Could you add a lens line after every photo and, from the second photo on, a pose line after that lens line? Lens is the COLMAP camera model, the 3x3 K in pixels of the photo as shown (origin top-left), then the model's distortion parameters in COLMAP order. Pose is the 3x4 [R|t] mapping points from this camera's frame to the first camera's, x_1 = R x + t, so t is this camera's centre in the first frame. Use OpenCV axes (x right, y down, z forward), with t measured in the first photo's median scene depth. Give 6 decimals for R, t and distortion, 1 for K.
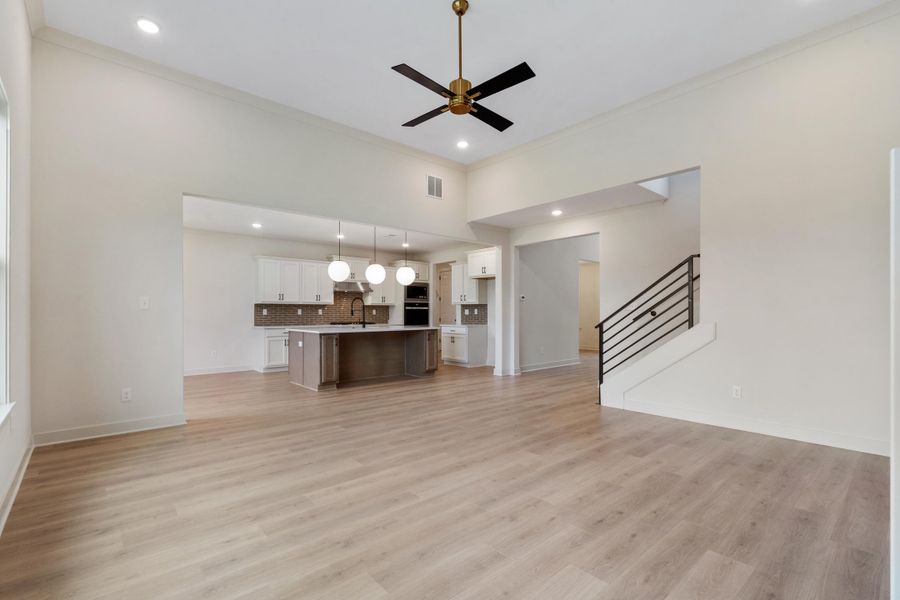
lens RADIAL K [[412.9, 0, 448.8], [0, 412.9, 308.1], [0, 0, 1]] dist [-0.000384, 0.000140]
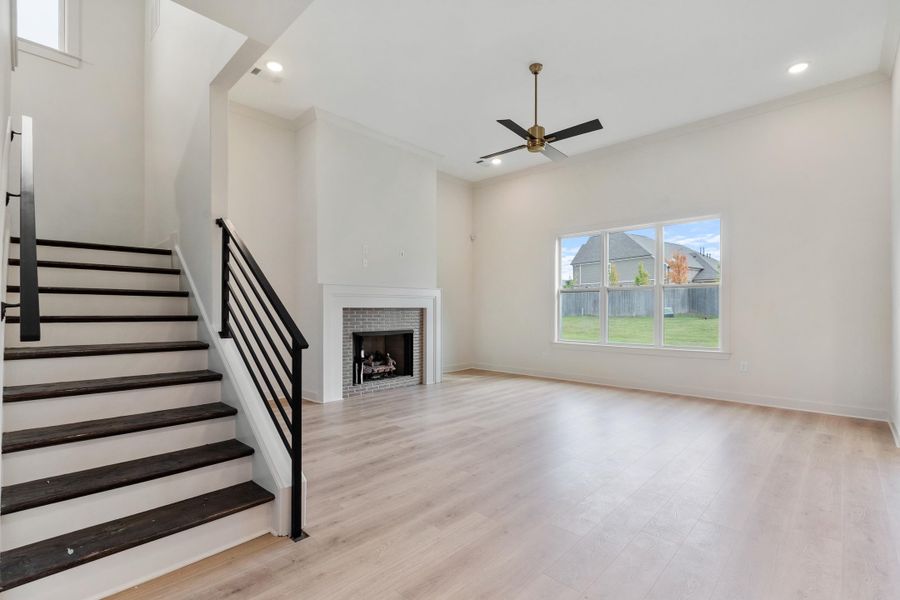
lens RADIAL K [[412.9, 0, 448.8], [0, 412.9, 308.1], [0, 0, 1]] dist [-0.000384, 0.000140]
pose [[-0.996671, -0.001561, -0.081517, 0.397891], [-0.000293, 0.999879, -0.015565, 0.026439], [0.081532, -0.015489, -0.996550, 2.231325]]
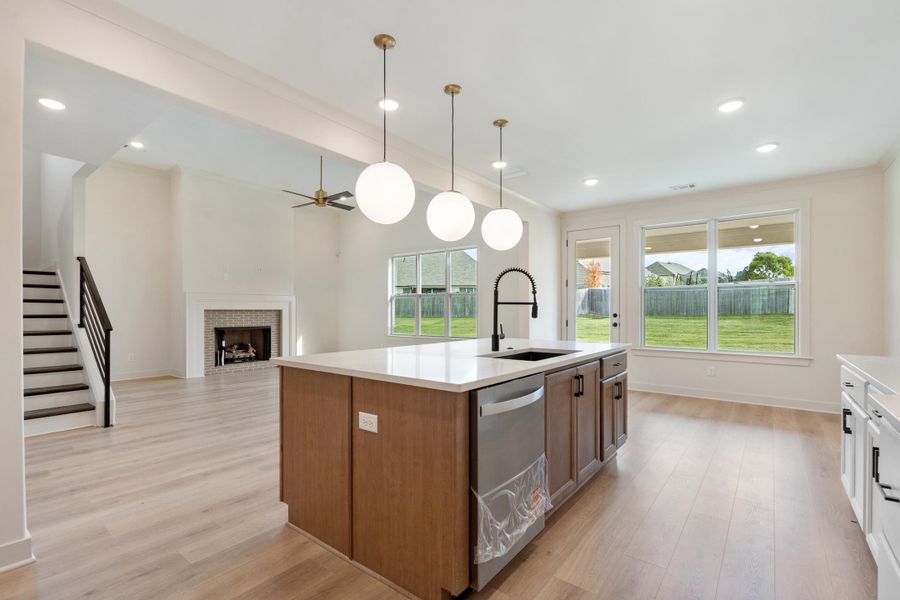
lens RADIAL K [[407.2, 0, 447.3], [0, 407.2, 312.8], [0, 0, 1]] dist [-0.001741, -0.000424]
pose [[-0.983897, 0.000133, -0.178737, -0.208603], [0.001429, 0.999974, -0.007122, 0.034340], [0.178731, -0.007263, -0.983871, 2.963710]]
